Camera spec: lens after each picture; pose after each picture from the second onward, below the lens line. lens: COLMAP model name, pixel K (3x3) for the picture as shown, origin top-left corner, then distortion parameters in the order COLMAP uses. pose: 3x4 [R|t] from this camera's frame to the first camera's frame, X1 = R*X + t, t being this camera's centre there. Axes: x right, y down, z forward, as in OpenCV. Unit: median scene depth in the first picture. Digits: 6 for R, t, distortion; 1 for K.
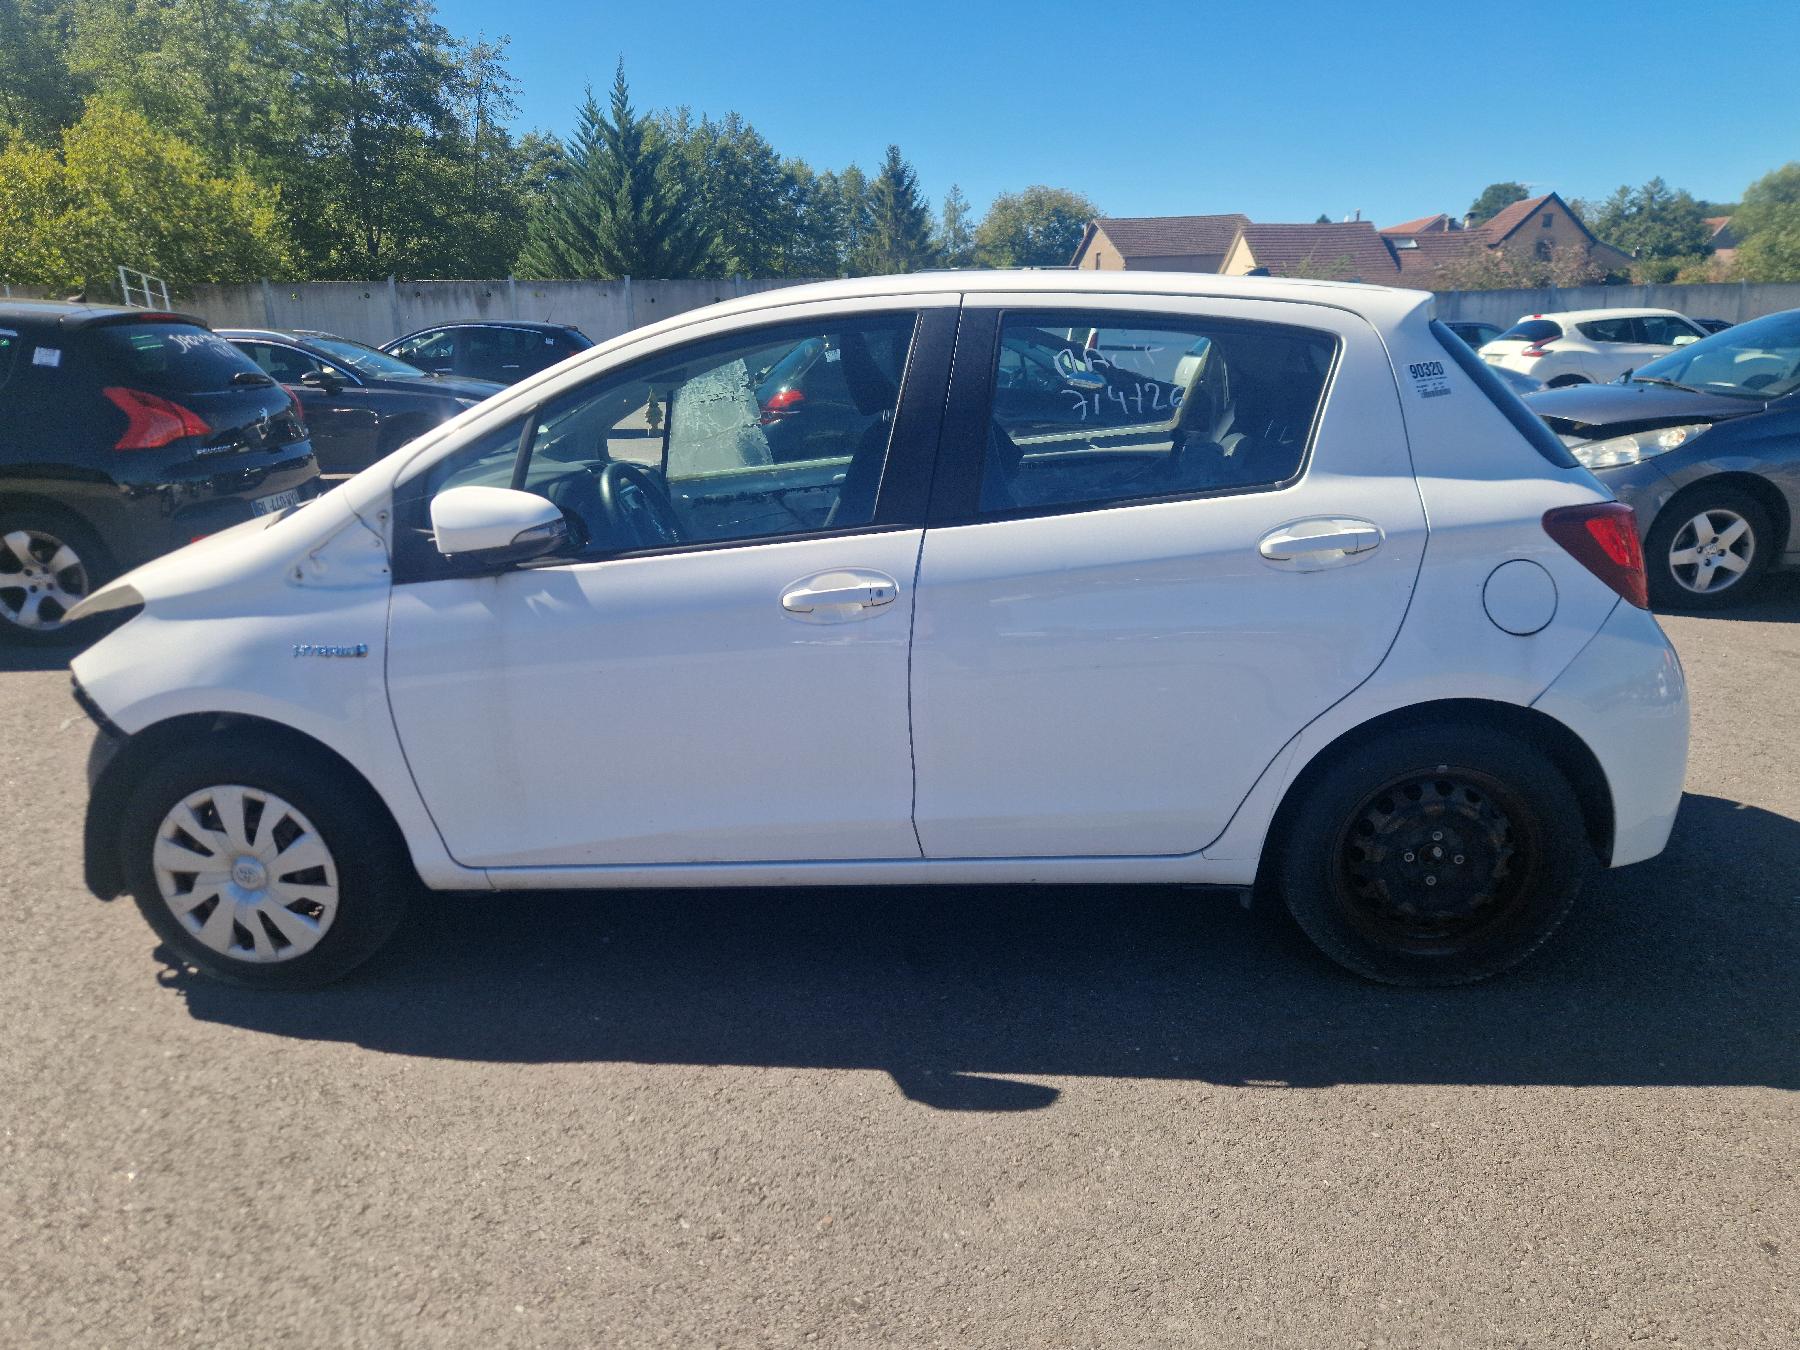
lens RADIAL K [[1222.3, 0, 895.5], [0, 1222.3, 687.3], [0, 0, 1]] dist [0.054754, -0.039101]
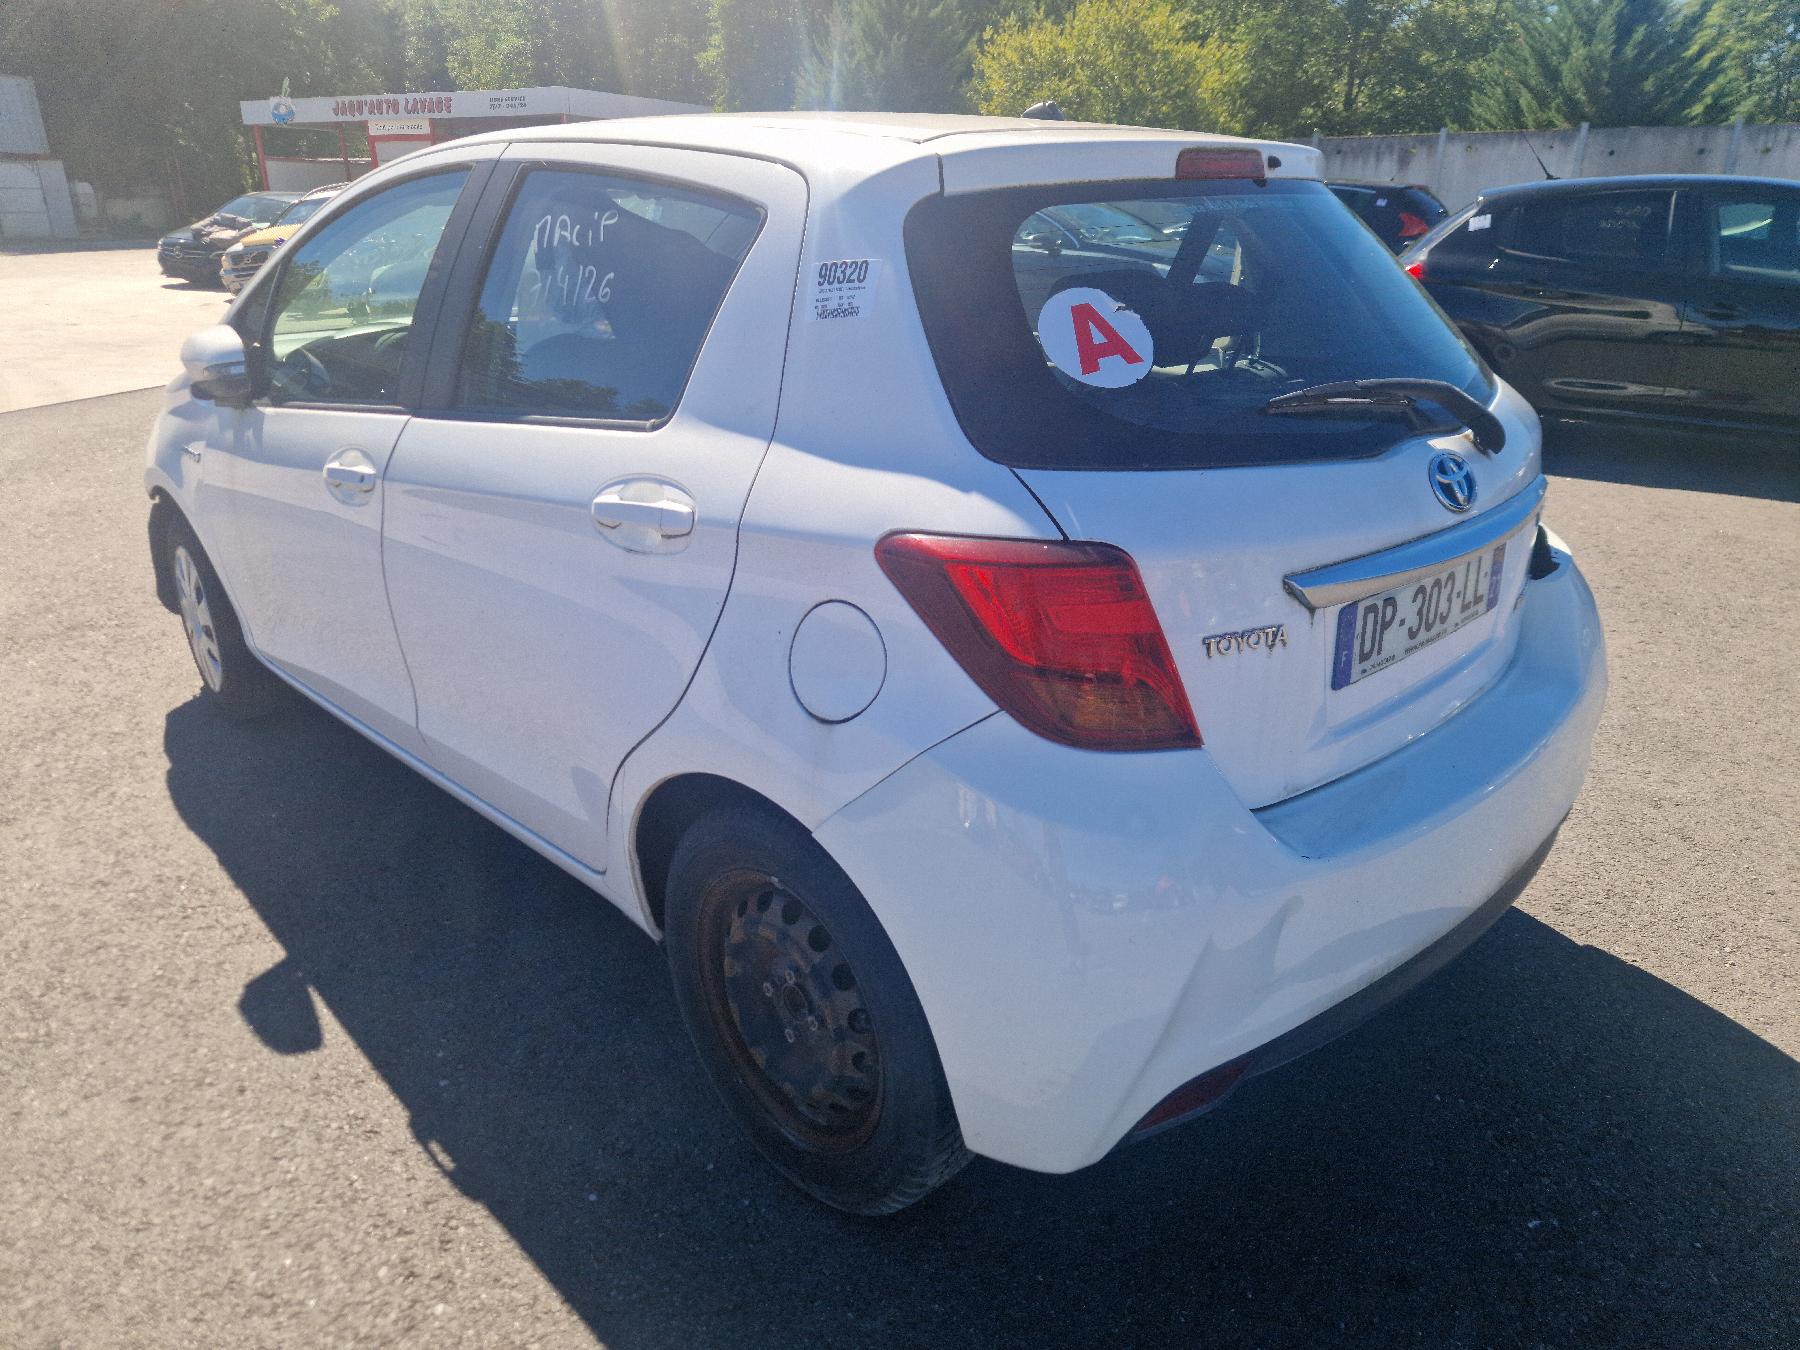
lens RADIAL K [[1222.3, 0, 891.8], [0, 1222.3, 673.1], [0, 0, 1]] dist [0.054754, -0.039101]
pose [[0.706823, 0.269038, -0.654232, 0.105407], [-0.208989, 0.962990, 0.170218, -0.020278], [0.675814, 0.016413, 0.736889, 0.065944]]
